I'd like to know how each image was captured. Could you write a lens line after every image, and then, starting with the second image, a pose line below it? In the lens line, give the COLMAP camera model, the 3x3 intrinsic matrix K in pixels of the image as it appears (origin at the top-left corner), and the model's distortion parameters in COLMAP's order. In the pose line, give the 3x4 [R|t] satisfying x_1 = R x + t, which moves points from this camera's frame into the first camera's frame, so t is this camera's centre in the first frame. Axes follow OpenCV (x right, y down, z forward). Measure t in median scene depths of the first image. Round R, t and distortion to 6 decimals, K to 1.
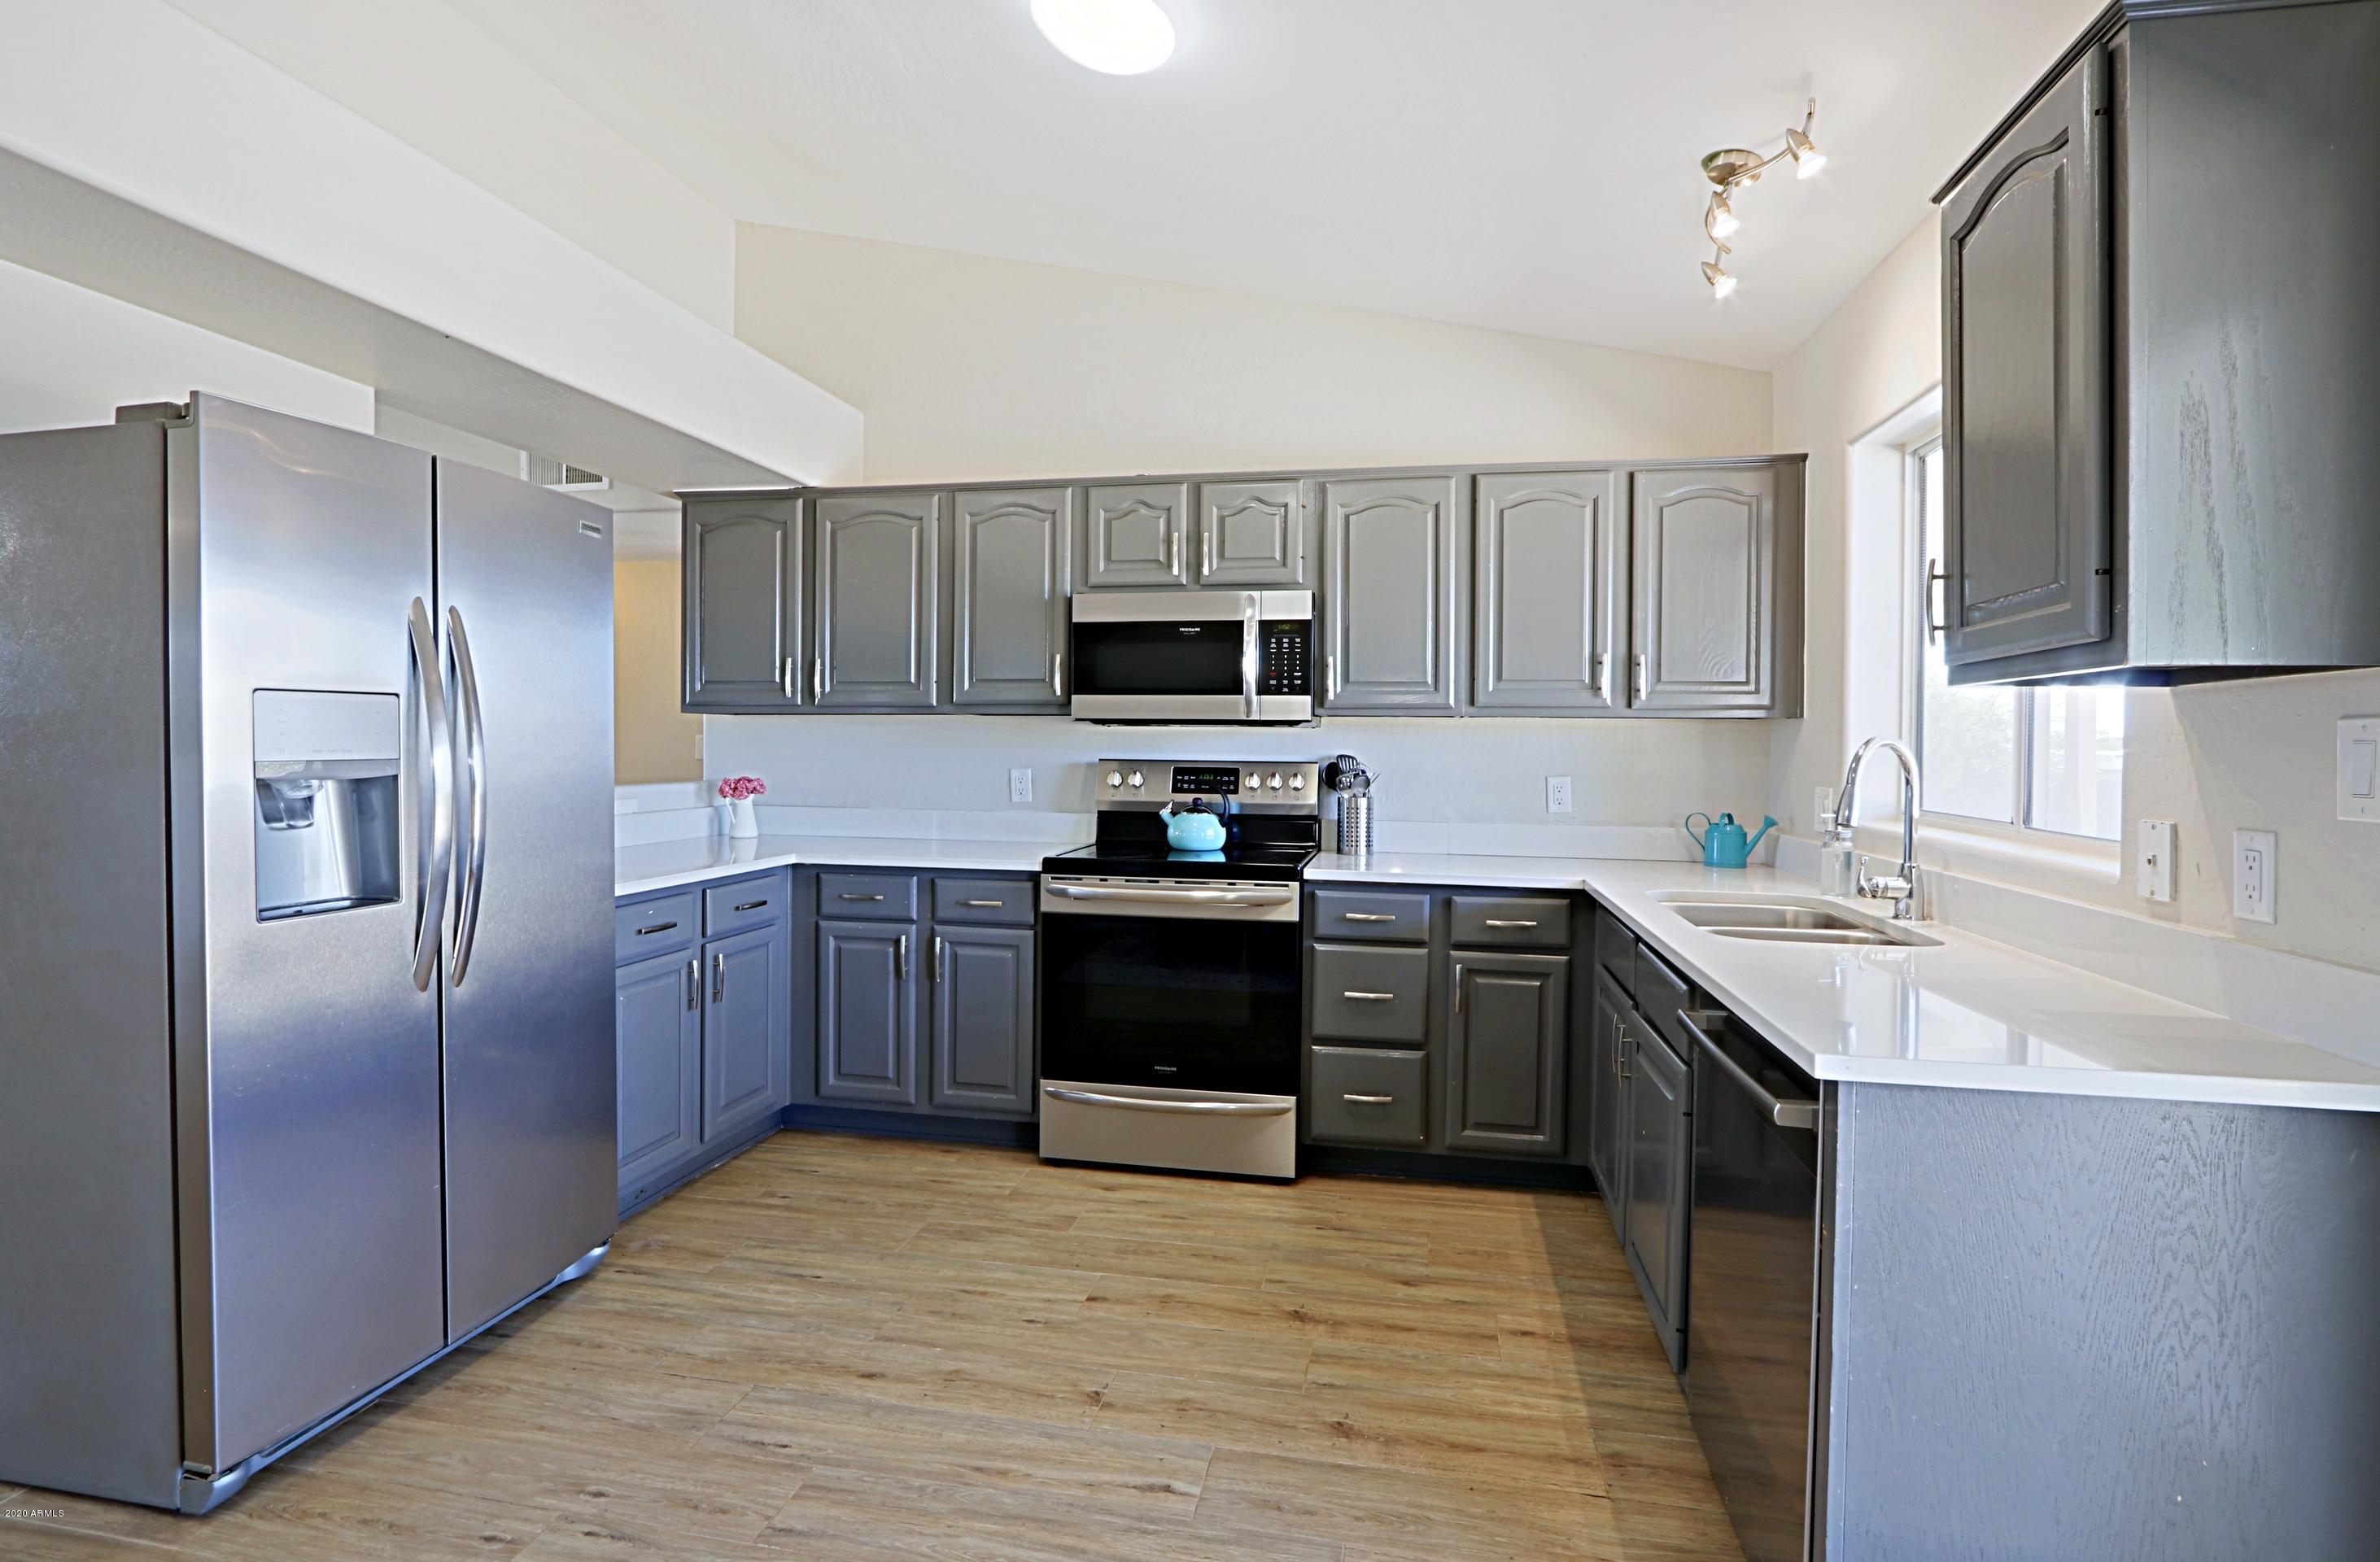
lens RADIAL K [[1107.0, 0, 1196.6], [0, 1107.0, 772.7], [0, 0, 1]] dist [-0.020516, 0.004823]
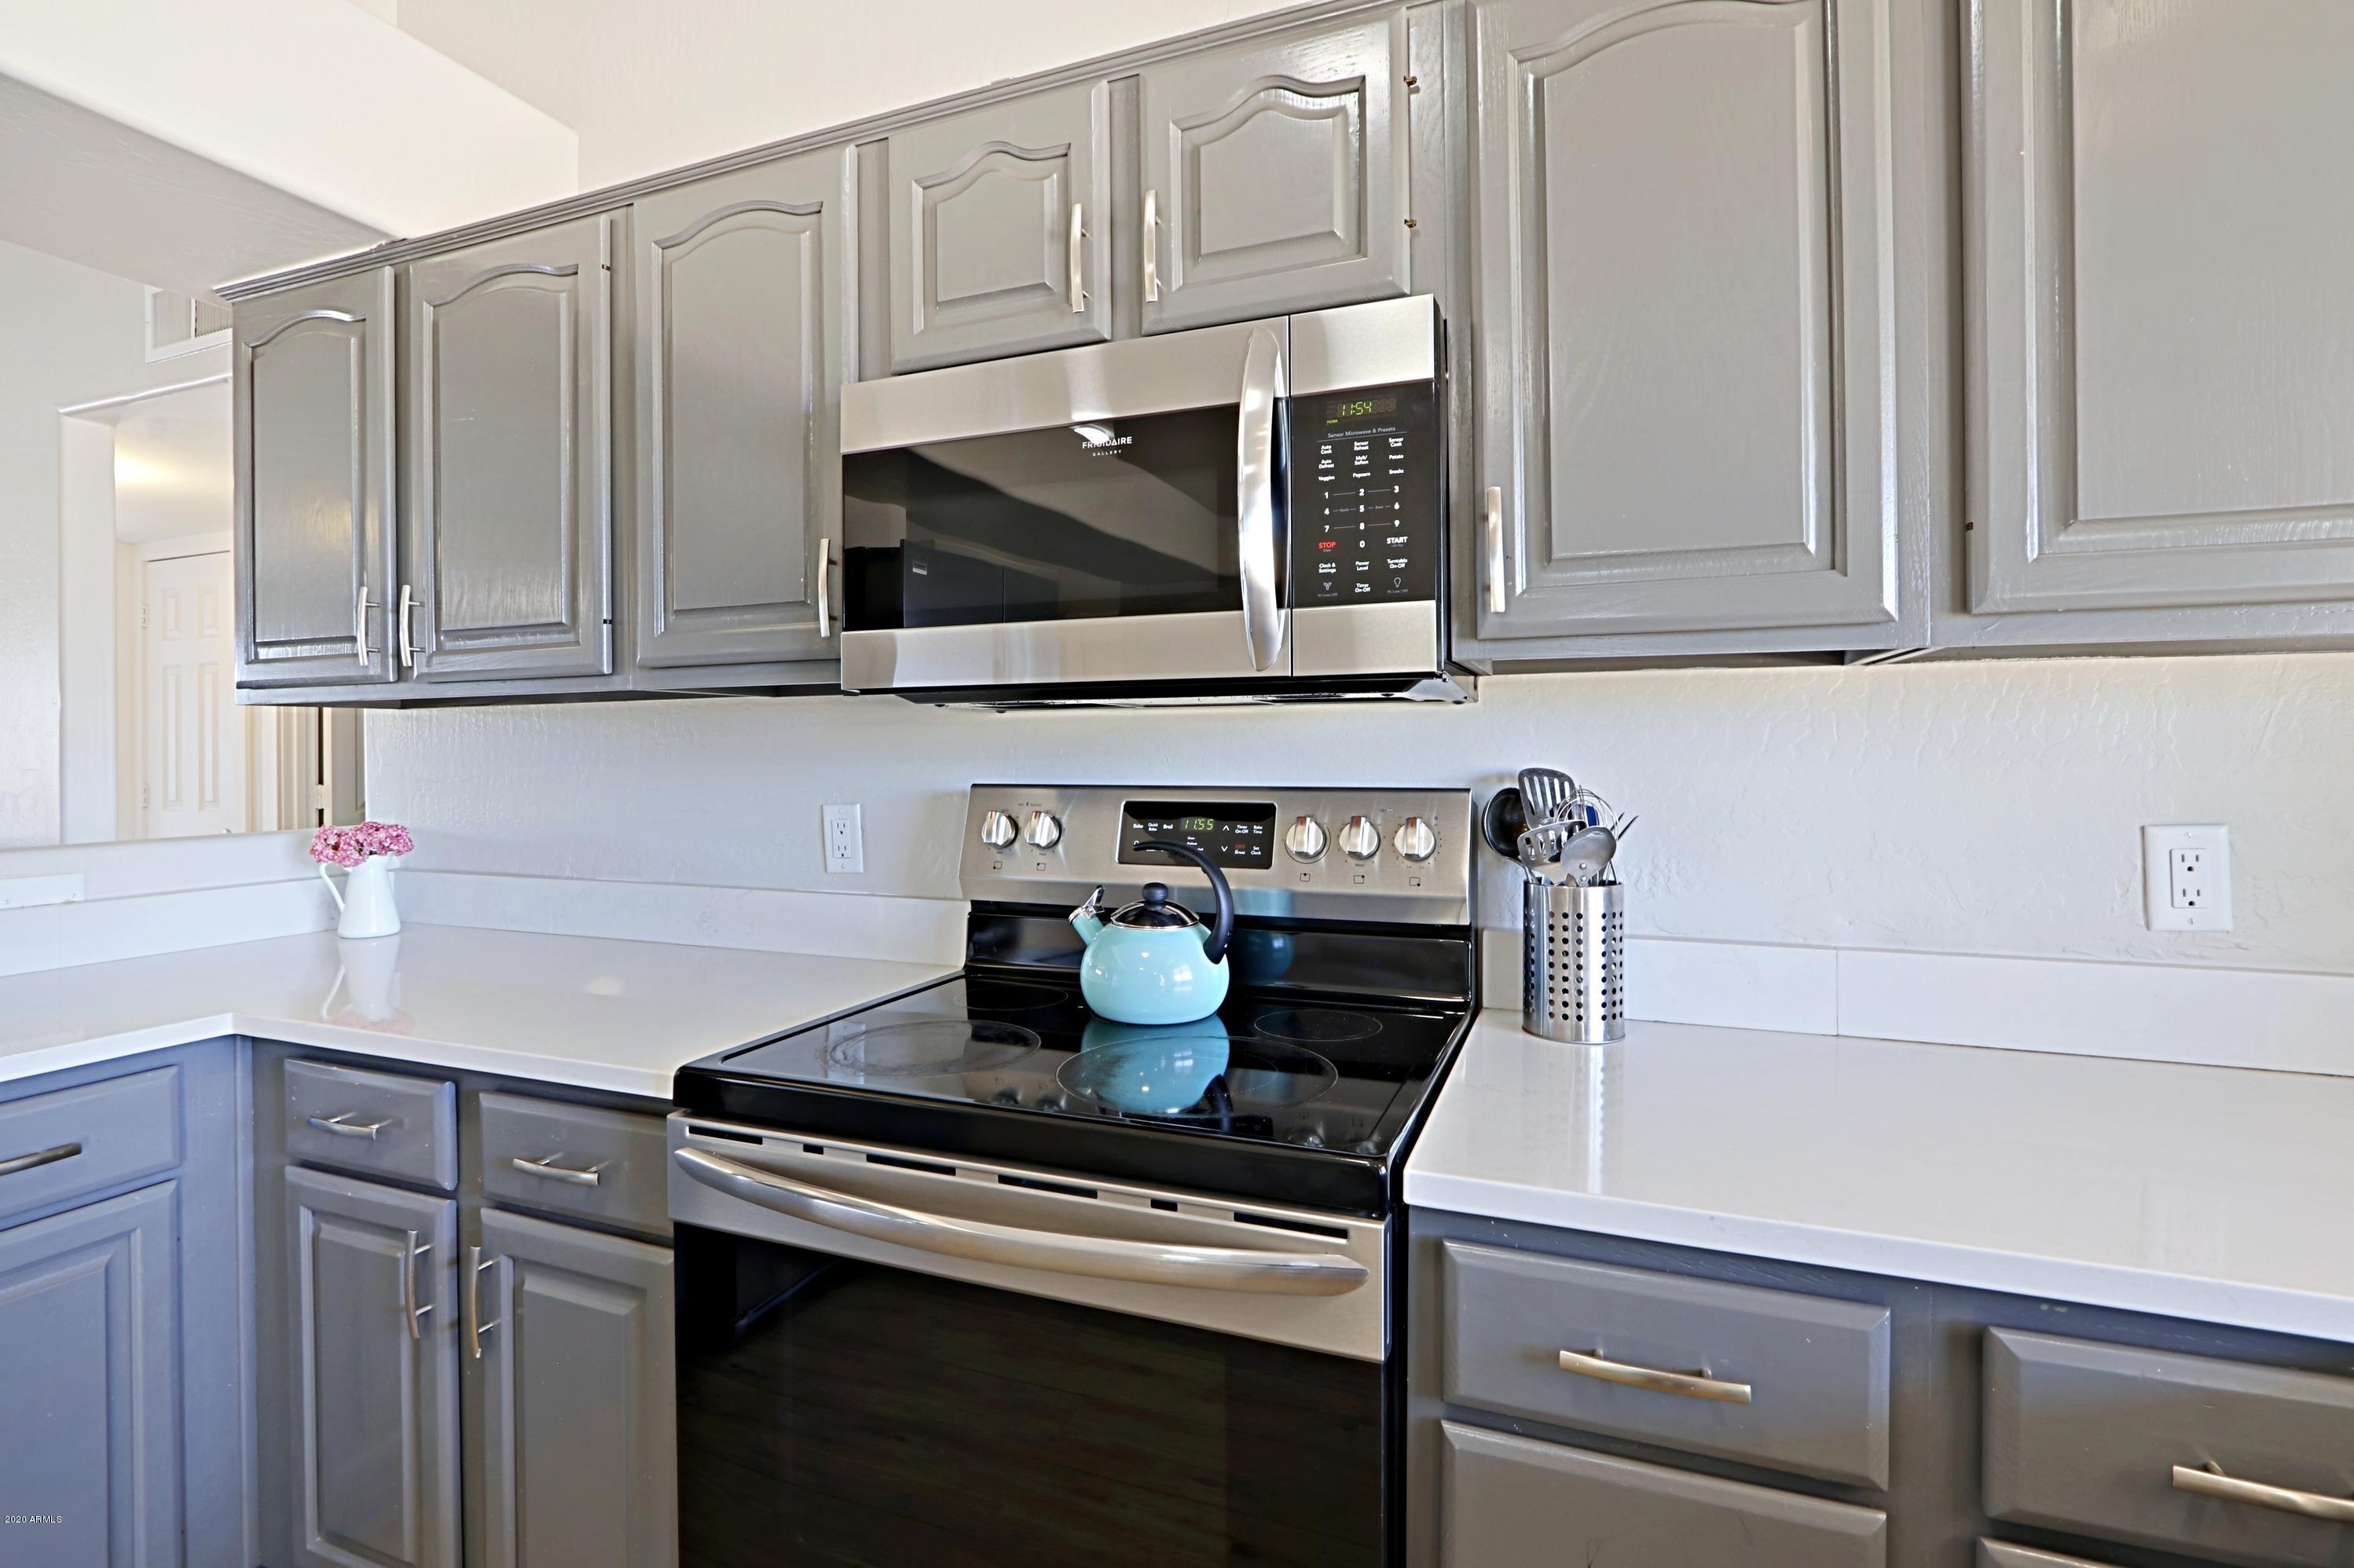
lens RADIAL K [[1094.9, 0, 1173.3], [0, 1094.9, 760.5], [0, 0, 1]] dist [-0.020516, 0.004823]
pose [[0.982982, -0.012194, -0.183297, 0.081596], [0.008765, 0.999771, -0.019509, -0.013766], [0.183493, 0.017570, 0.982864, 0.631128]]
